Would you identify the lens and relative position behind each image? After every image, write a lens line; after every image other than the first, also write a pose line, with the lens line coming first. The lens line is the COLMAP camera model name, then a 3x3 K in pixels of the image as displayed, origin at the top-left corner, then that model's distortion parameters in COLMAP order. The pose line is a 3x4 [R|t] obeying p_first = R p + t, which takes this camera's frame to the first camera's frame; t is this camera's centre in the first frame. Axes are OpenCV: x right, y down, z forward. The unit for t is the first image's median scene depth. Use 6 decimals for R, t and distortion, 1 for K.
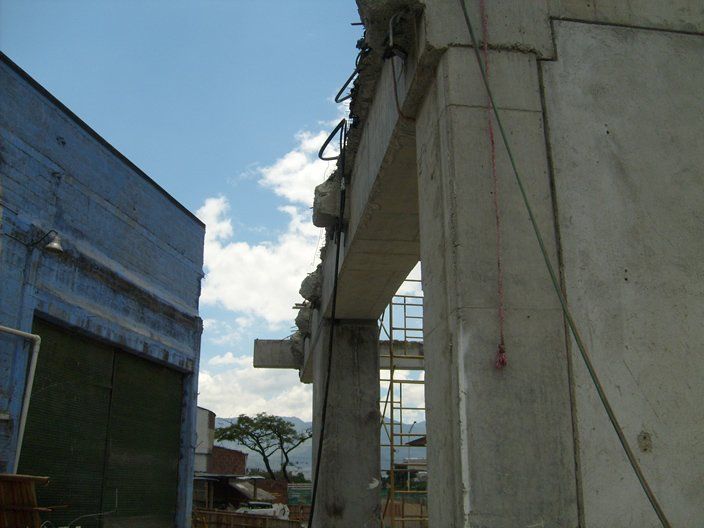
lens RADIAL K [[745.8, 0, 365.1], [0, 745.8, 266.4], [0, 0, 1]] dist [-0.096644, 0.000000]
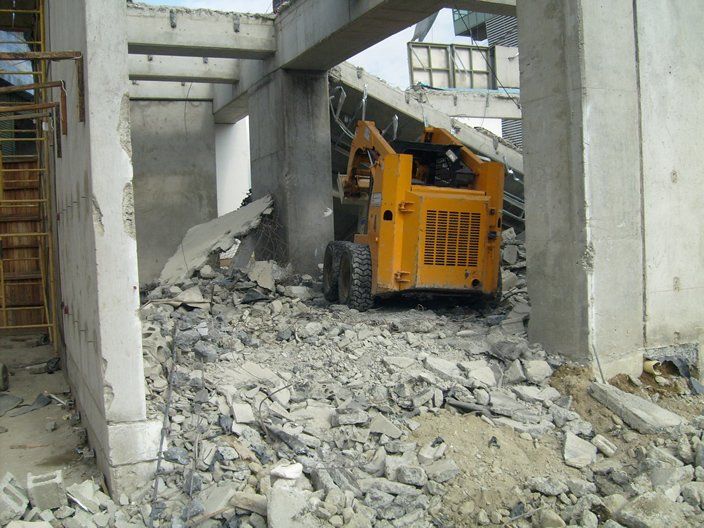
lens RADIAL K [[745.8, 0, 358.3], [0, 745.8, 269.2], [0, 0, 1]] dist [-0.096644, 0.000000]
pose [[0.954220, -0.045109, 0.295686, -0.182454], [-0.059715, 0.939930, 0.336104, -0.016941], [-0.293085, -0.338374, 0.894206, -0.075489]]
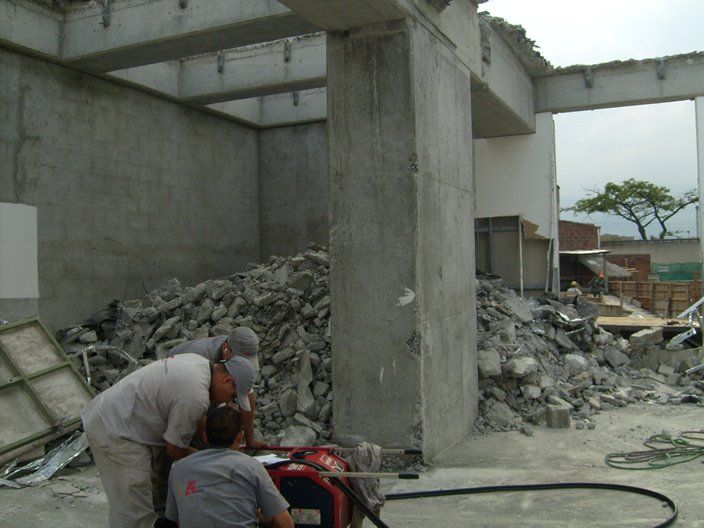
lens RADIAL K [[745.8, 0, 356.9], [0, 745.8, 267.6], [0, 0, 1]] dist [-0.096644, 0.000000]
pose [[0.845068, -0.022042, -0.534204, 0.181054], [0.181238, 0.951804, 0.247431, 0.068976], [0.503003, -0.305914, 0.808334, 0.300461]]
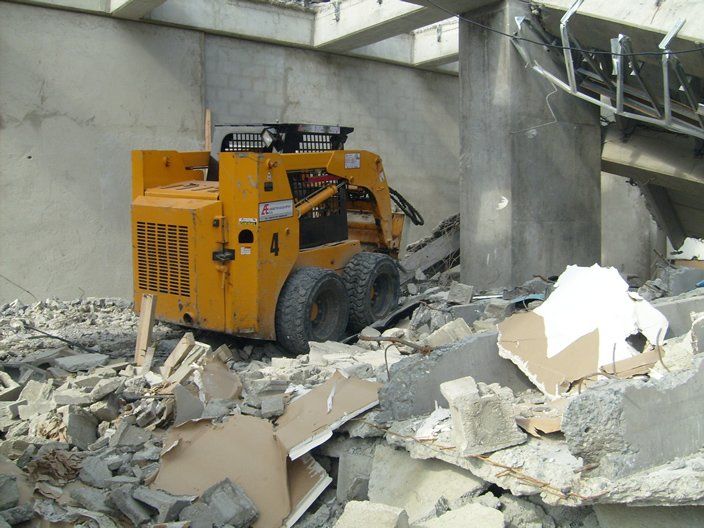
lens RADIAL K [[745.8, 0, 352.8], [0, 745.8, 257.8], [0, 0, 1]] dist [-0.096644, 0.000000]
pose [[0.493146, 0.027201, -0.869521, 0.394735], [0.276545, 0.942763, 0.186334, 0.090104], [0.824821, -0.332351, 0.457398, 0.276250]]
